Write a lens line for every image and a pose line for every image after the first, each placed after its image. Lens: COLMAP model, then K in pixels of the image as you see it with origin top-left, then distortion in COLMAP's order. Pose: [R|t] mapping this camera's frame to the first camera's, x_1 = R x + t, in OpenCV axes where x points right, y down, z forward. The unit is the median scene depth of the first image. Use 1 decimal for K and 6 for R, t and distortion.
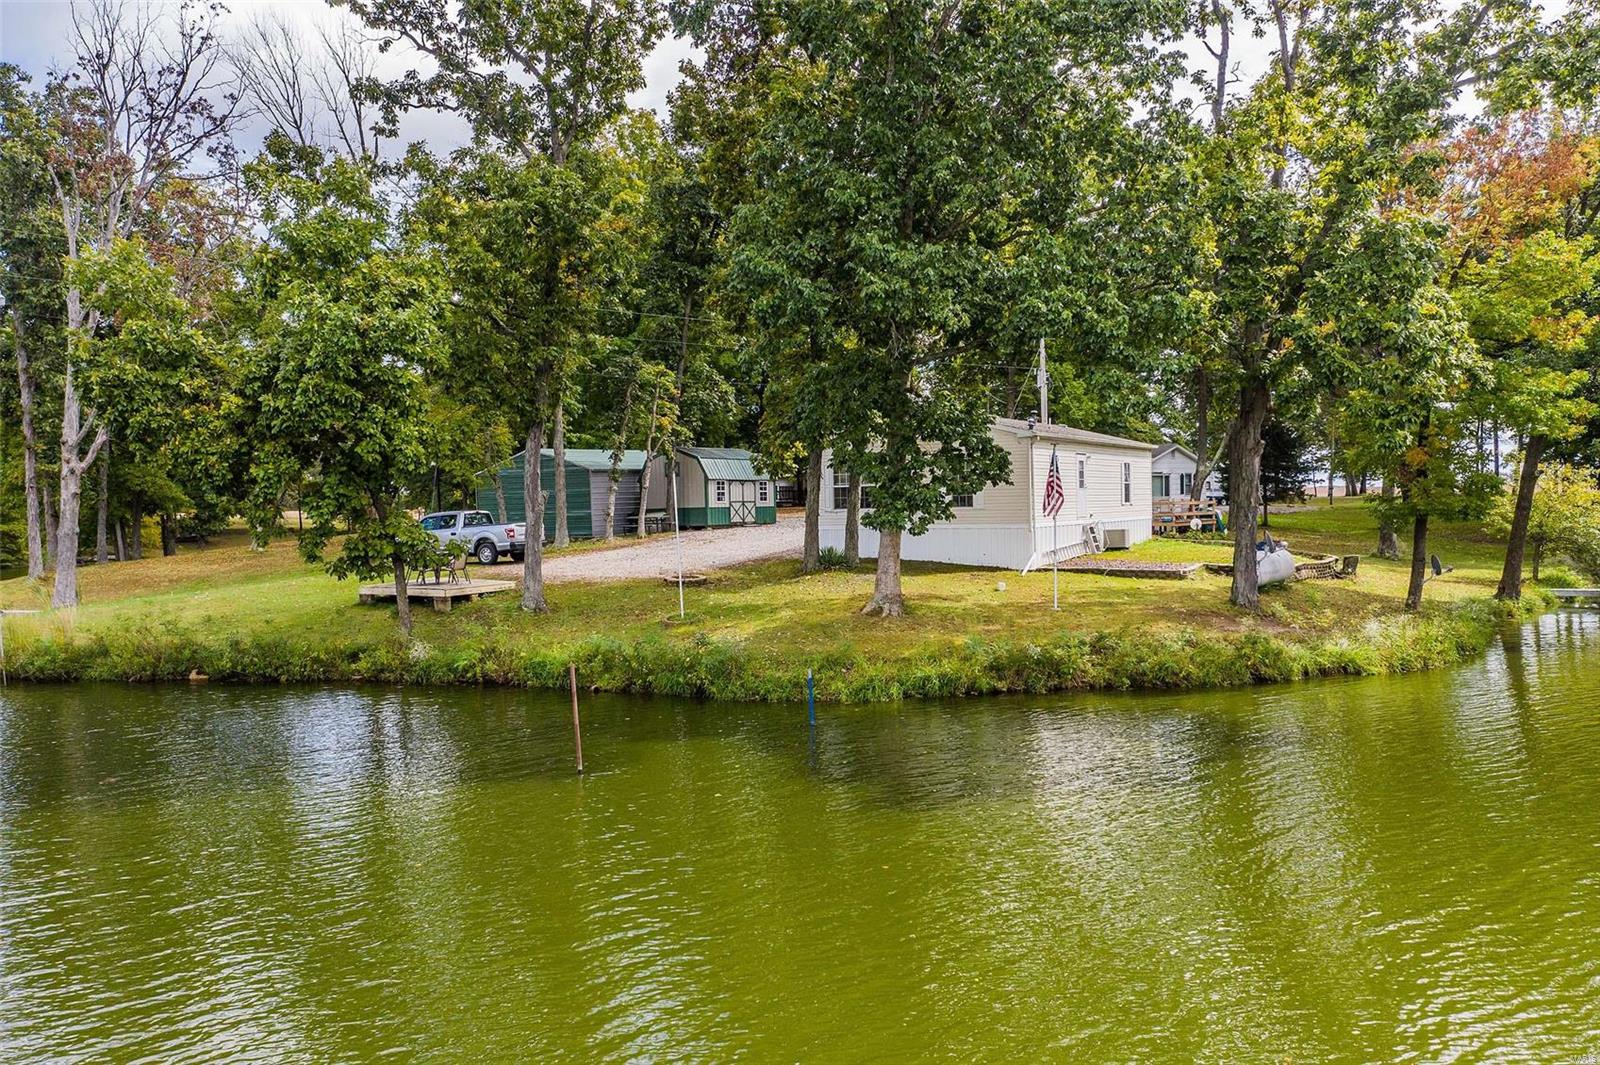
lens RADIAL K [[1267.6, 0, 794.9], [0, 1267.6, 496.3], [0, 0, 1]] dist [-0.007958, 0.000732]
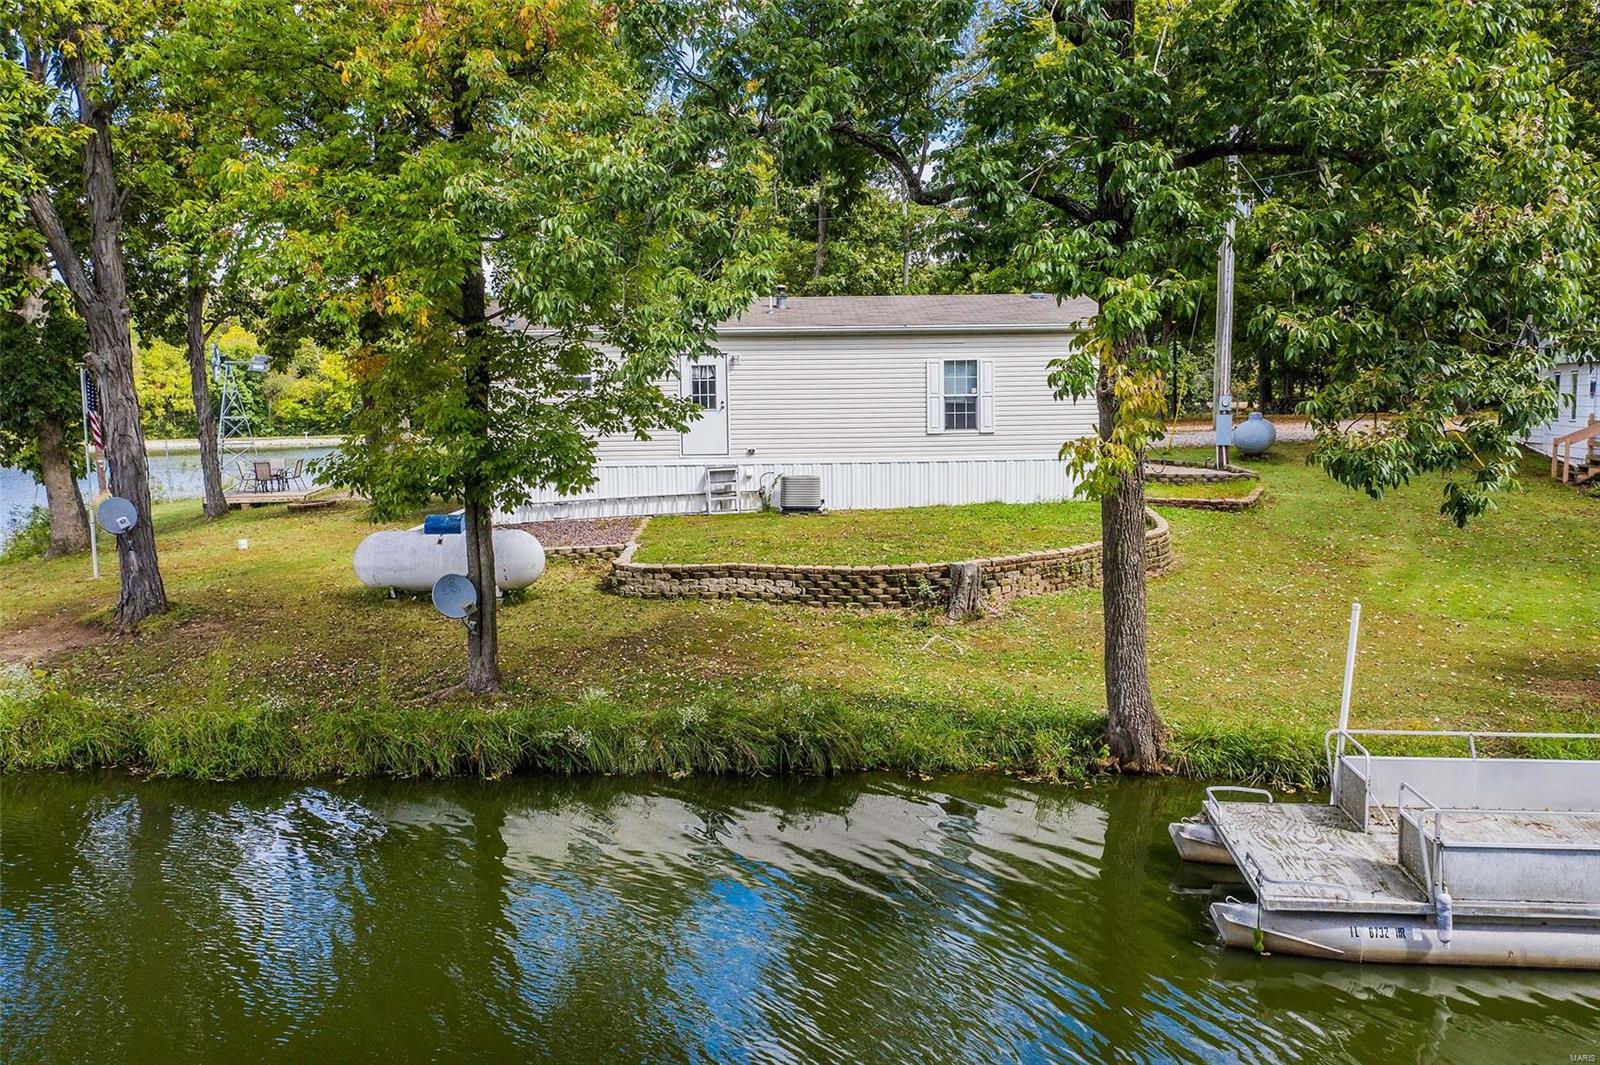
lens RADIAL K [[1264.6, 0, 796.5], [0, 1264.6, 511.6], [0, 0, 1]] dist [-0.024385, 0.009673]
pose [[0.531341, 0.080153, -0.843358, 0.915067], [0.008545, 0.994956, 0.099945, -0.020818], [0.847115, -0.060311, 0.527976, 0.819365]]
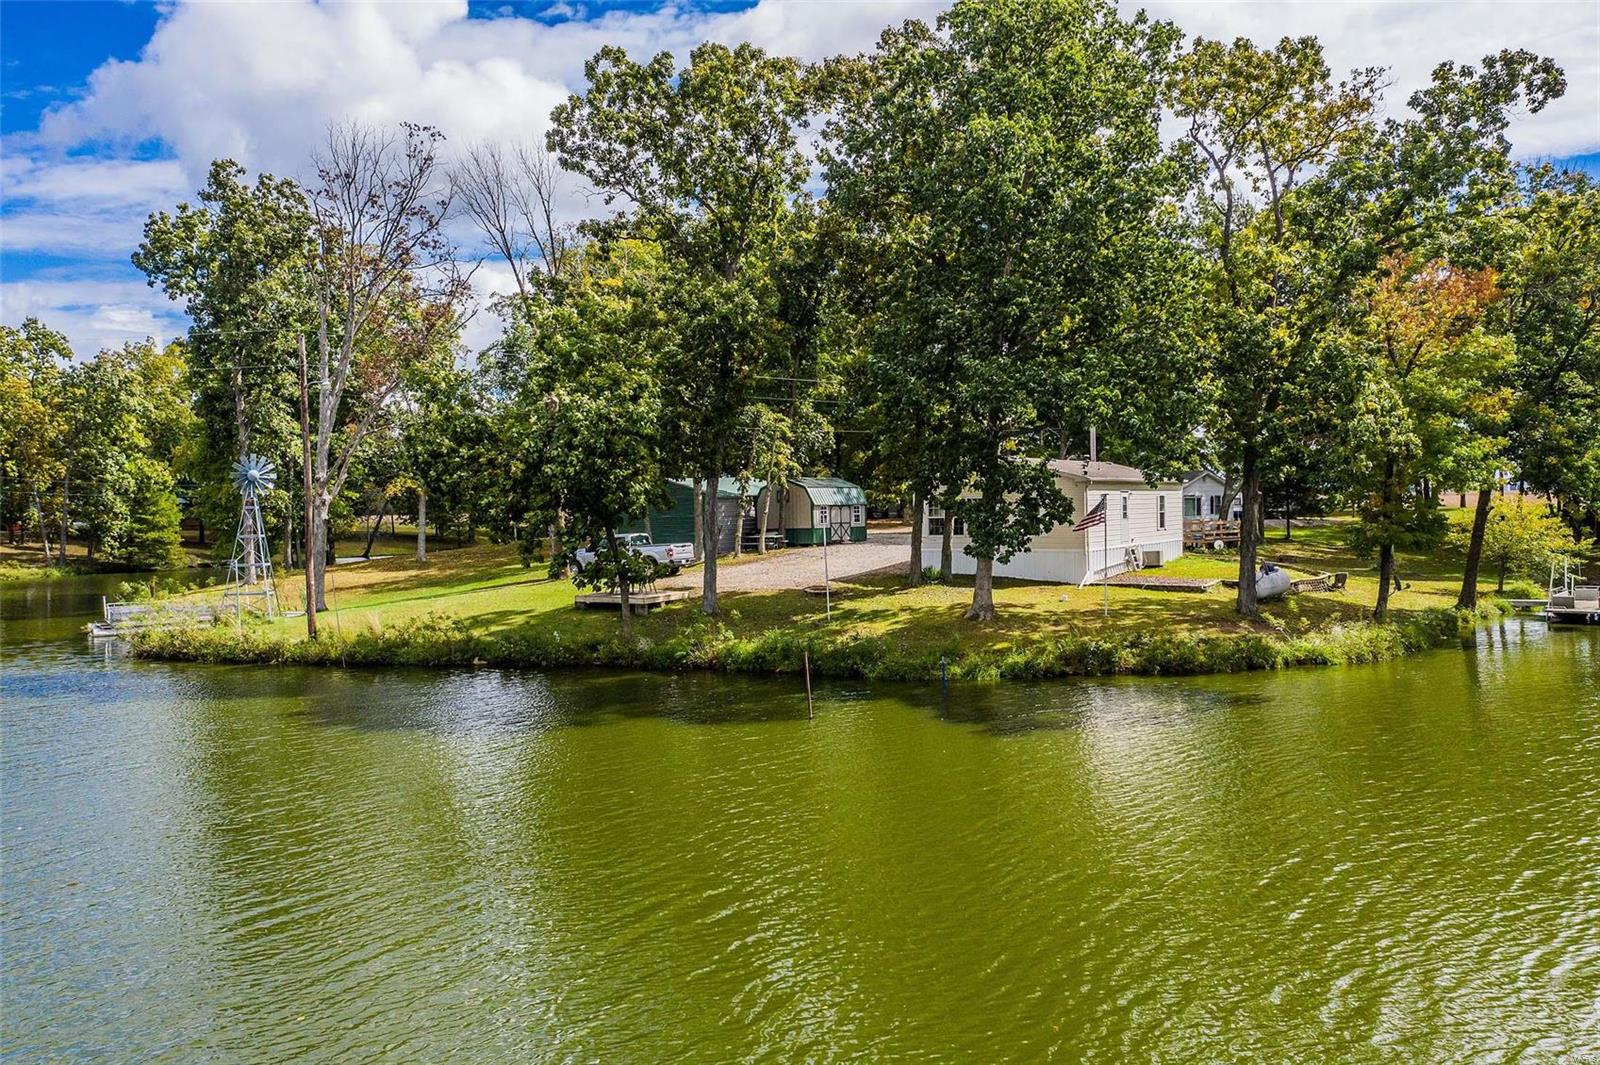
lens RADIAL K [[1267.9, 0, 793.4], [0, 1267.9, 470.8], [0, 0, 1]] dist [-0.011088, 0.006596]
pose [[0.999450, 0.000831, -0.033154, -0.072055], [-0.001486, 0.999804, -0.019738, -0.033327], [0.033131, 0.019777, 0.999255, -0.318310]]
